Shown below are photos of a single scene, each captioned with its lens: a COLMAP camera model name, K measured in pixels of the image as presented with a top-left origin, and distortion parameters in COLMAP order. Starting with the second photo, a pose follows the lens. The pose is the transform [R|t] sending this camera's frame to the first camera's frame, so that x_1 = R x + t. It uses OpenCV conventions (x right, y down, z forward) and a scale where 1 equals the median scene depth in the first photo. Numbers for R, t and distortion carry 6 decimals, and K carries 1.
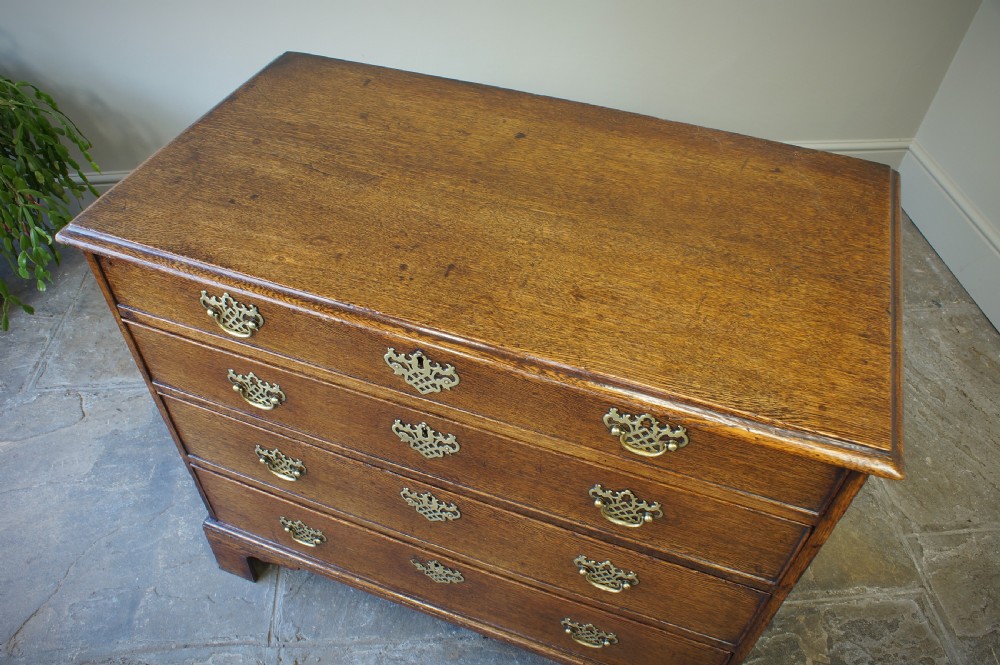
lens RADIAL K [[773.1, 0, 489.5], [0, 773.1, 334.7], [0, 0, 1]] dist [-0.153801, 0.108119]
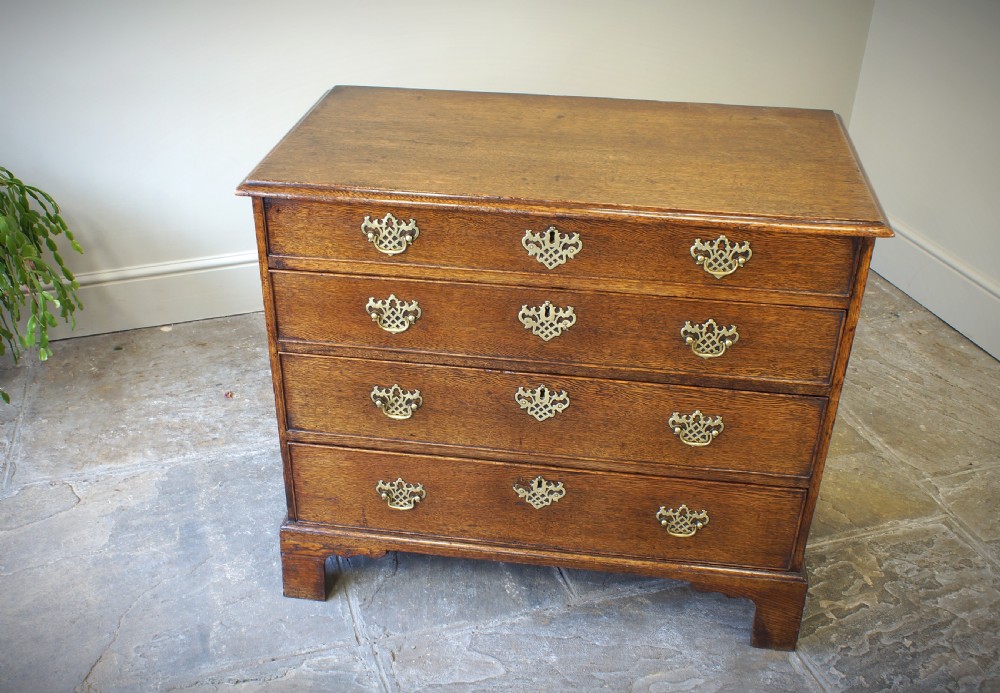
lens RADIAL K [[1057.5, 0, 466.0], [0, 1057.5, 344.5], [0, 0, 1]] dist [-0.118745, 0.027124]
pose [[0.979659, -0.107429, 0.169493, -0.473461], [0.147726, 0.957739, -0.246805, 0.539944], [-0.135816, 0.266824, 0.954127, -0.587879]]
